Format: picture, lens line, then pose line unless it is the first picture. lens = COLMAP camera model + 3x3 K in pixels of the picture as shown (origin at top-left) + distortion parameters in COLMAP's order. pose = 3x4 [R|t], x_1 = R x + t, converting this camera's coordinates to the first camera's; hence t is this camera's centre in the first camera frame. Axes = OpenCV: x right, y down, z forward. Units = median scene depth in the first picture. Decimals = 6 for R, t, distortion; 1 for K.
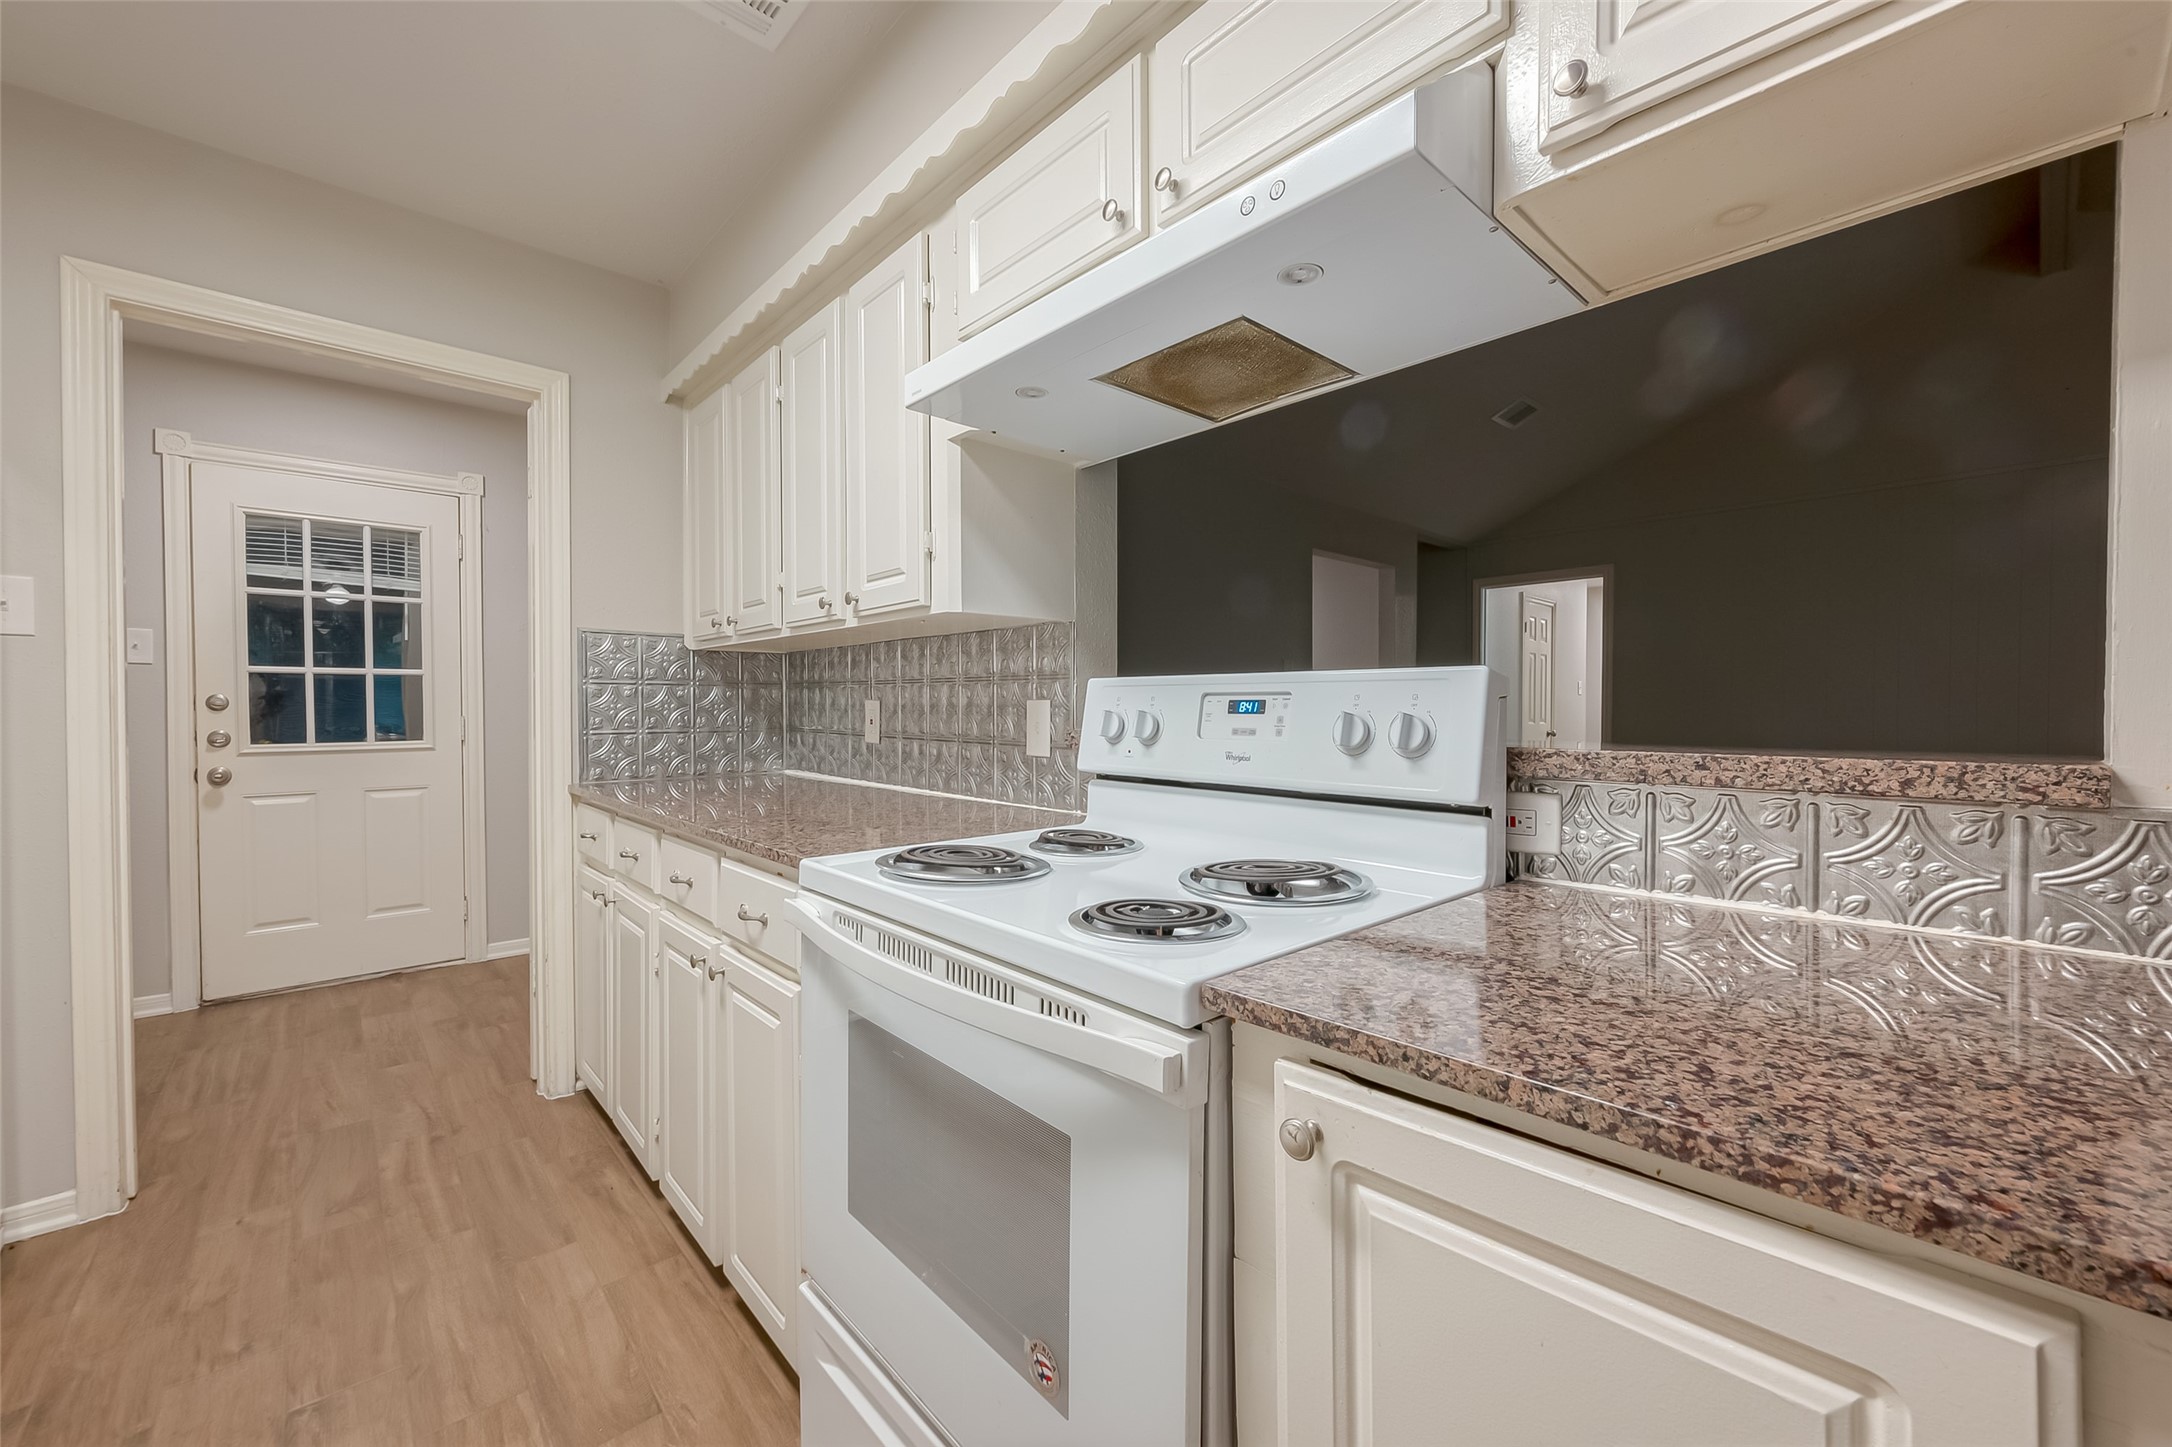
lens RADIAL K [[861.5, 0, 1098.1], [0, 861.5, 721.8], [0, 0, 1]] dist [-0.001226, 0.000127]
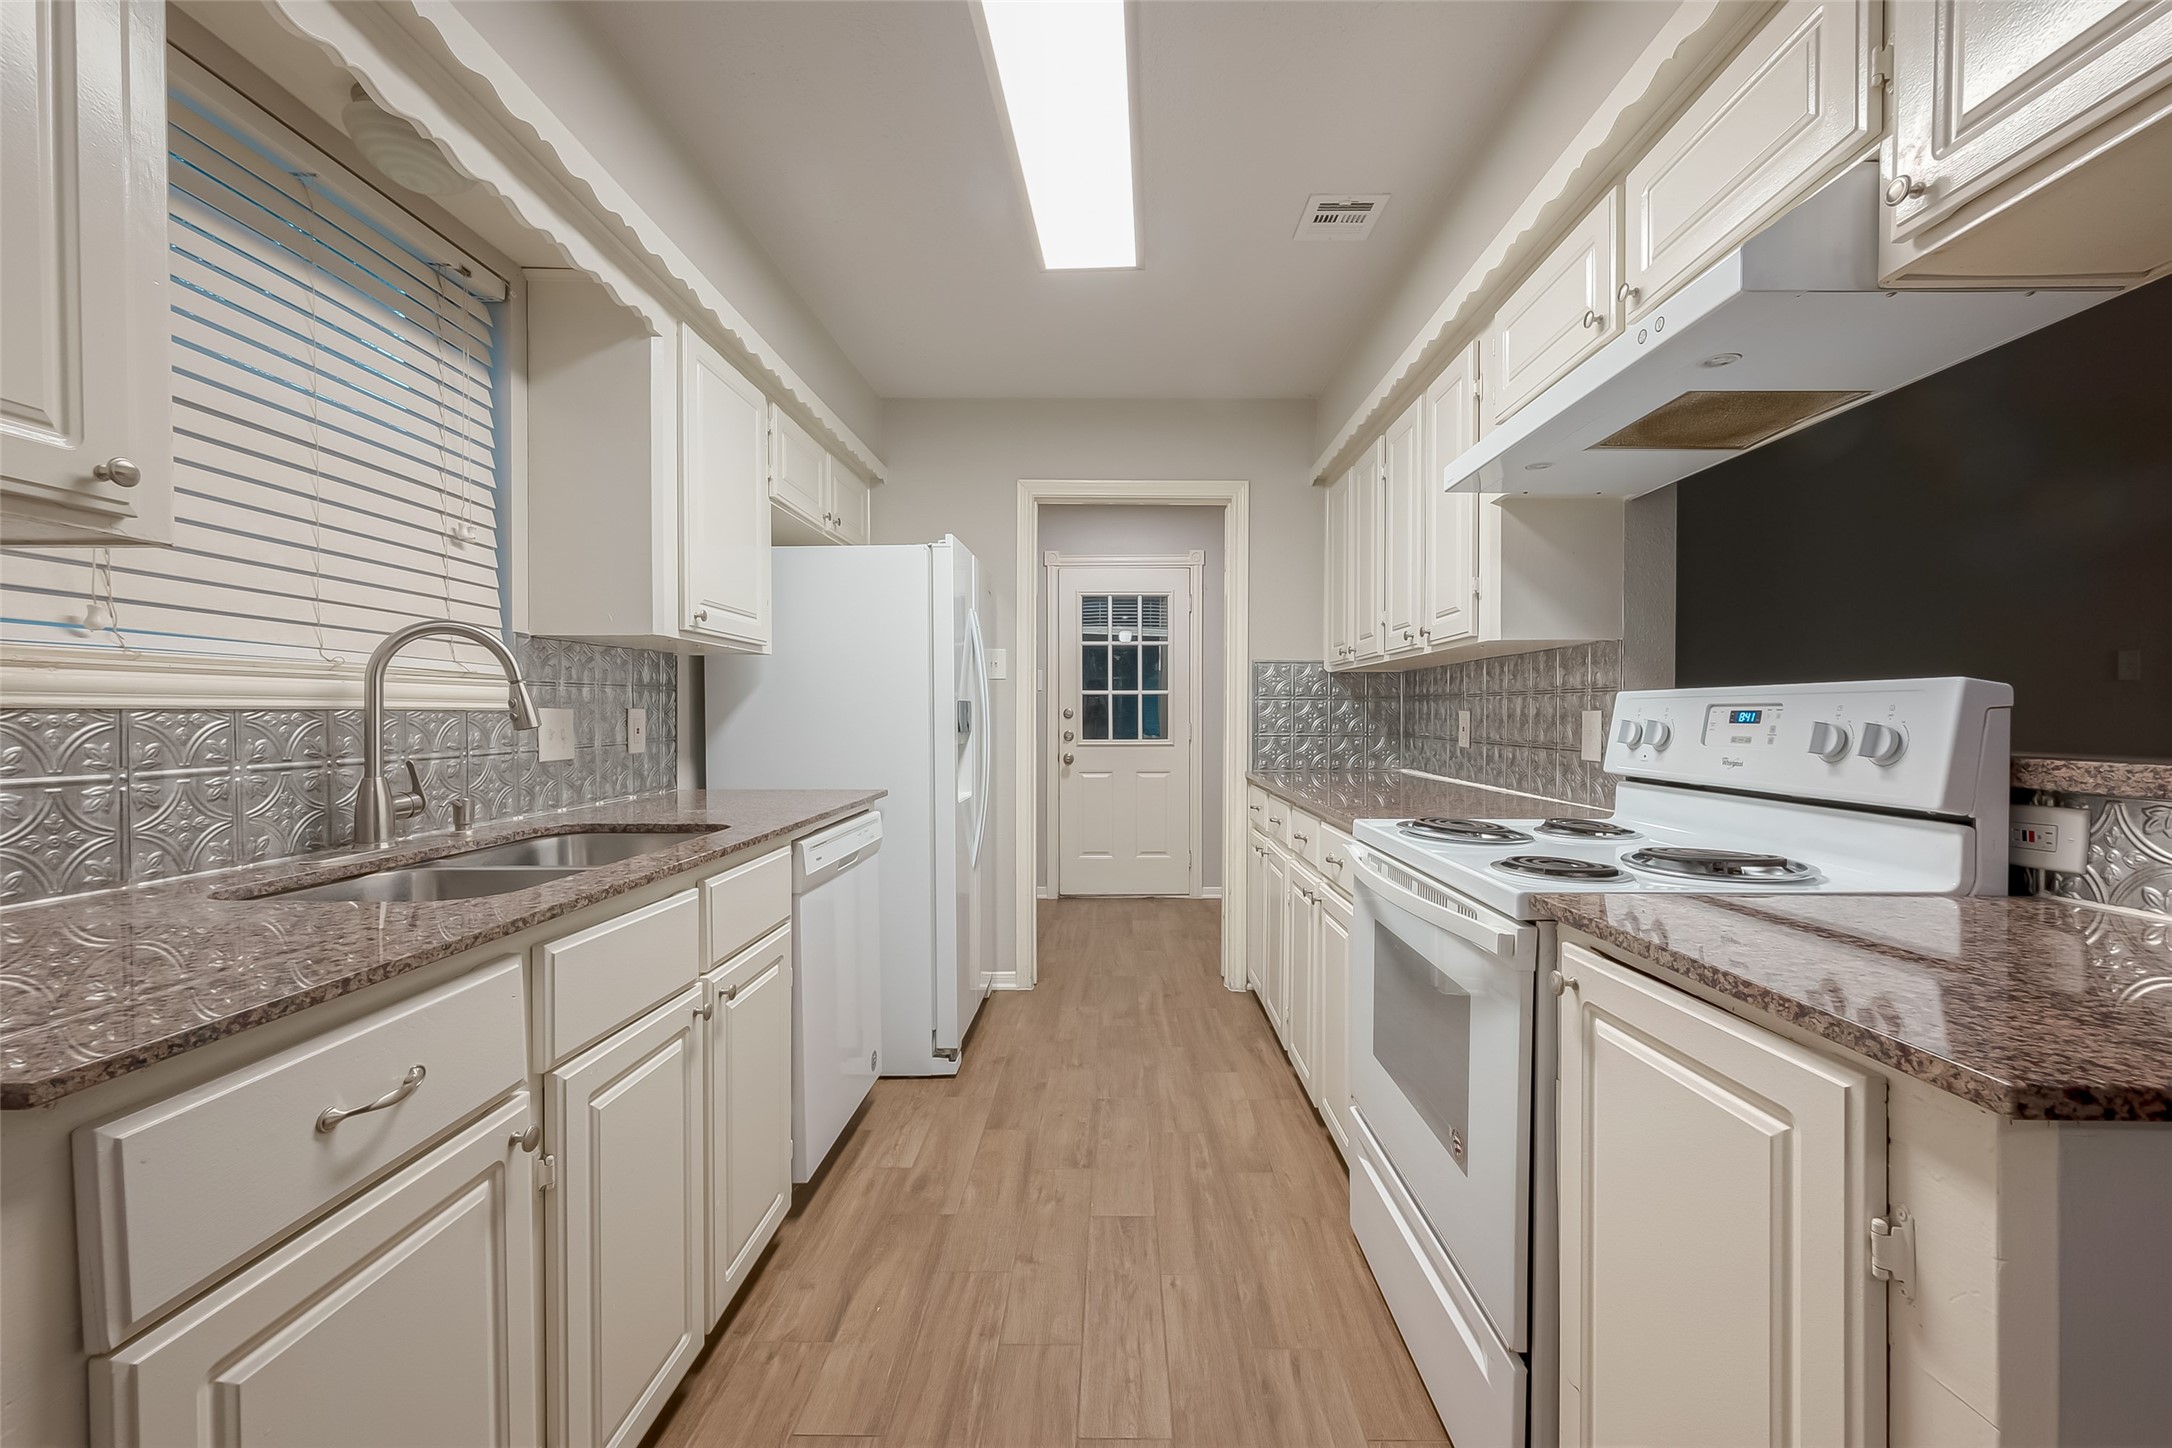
lens RADIAL K [[855.2, 0, 1098.5], [0, 855.2, 724.6], [0, 0, 1]] dist [-0.000463, 0.000462]
pose [[0.728569, 0.007737, -0.684929, 0.178651], [-0.012919, 0.999914, -0.002447, 0.003184], [0.684851, 0.010632, 0.728606, -0.197262]]
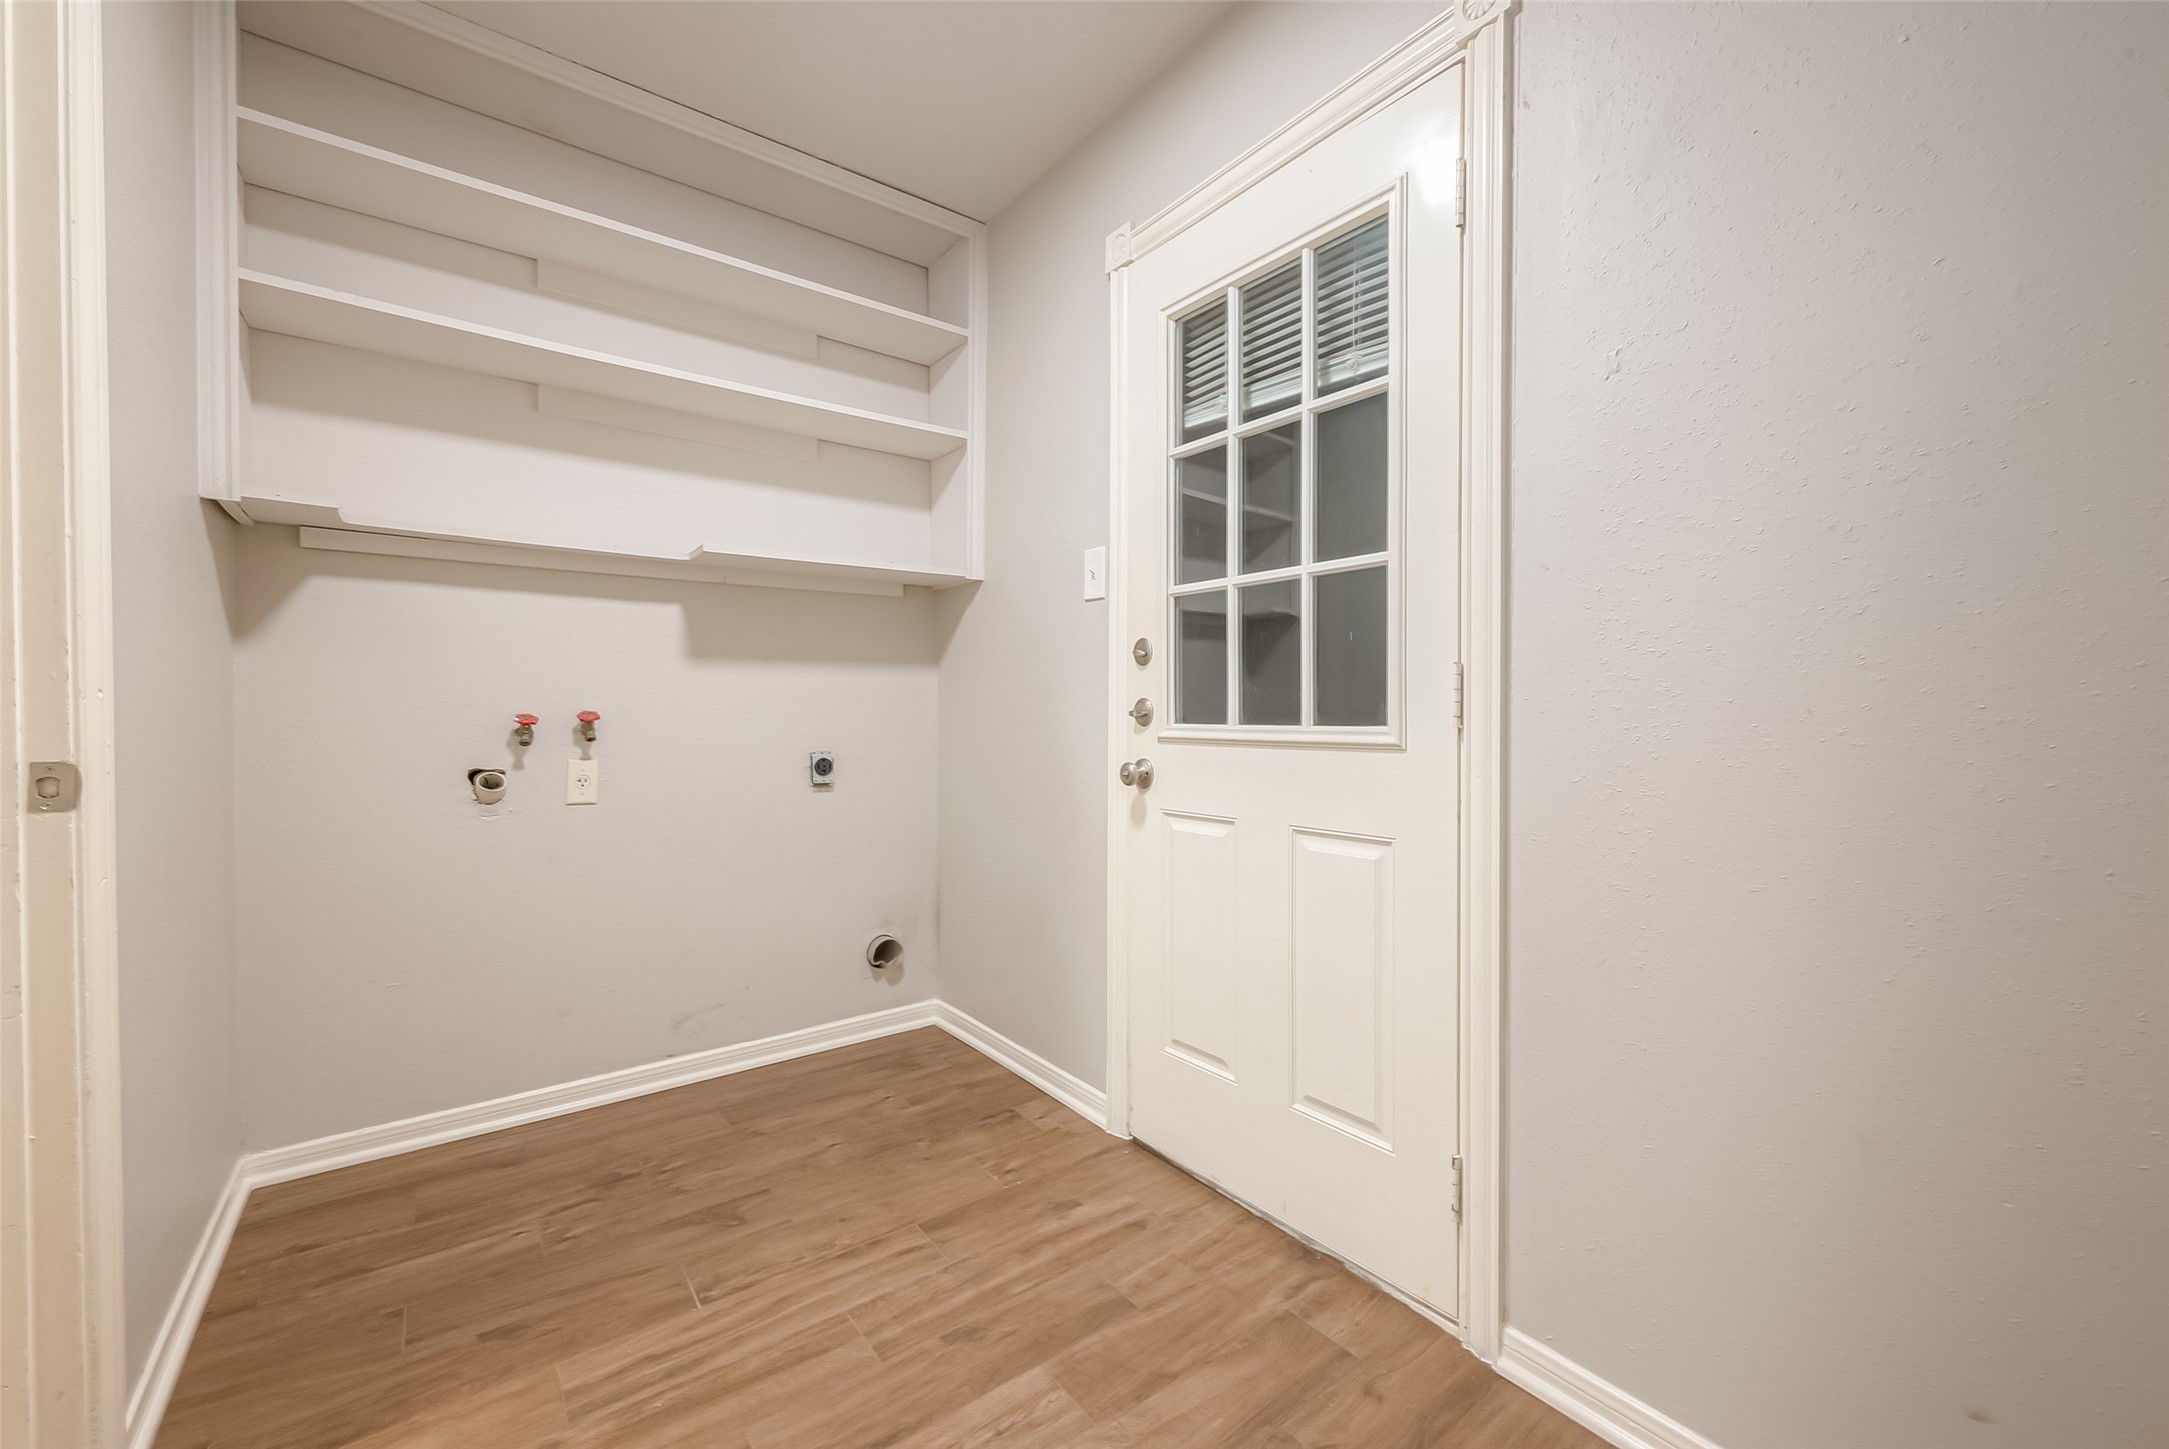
lens RADIAL K [[861.1, 0, 1091.1], [0, 861.1, 717.6], [0, 0, 1]] dist [-0.000872, -0.000497]
pose [[-0.083087, 0.016183, -0.996411, -0.582148], [-0.018734, 0.999666, 0.017798, 0.019838], [0.996366, 0.020145, -0.082756, 1.406083]]
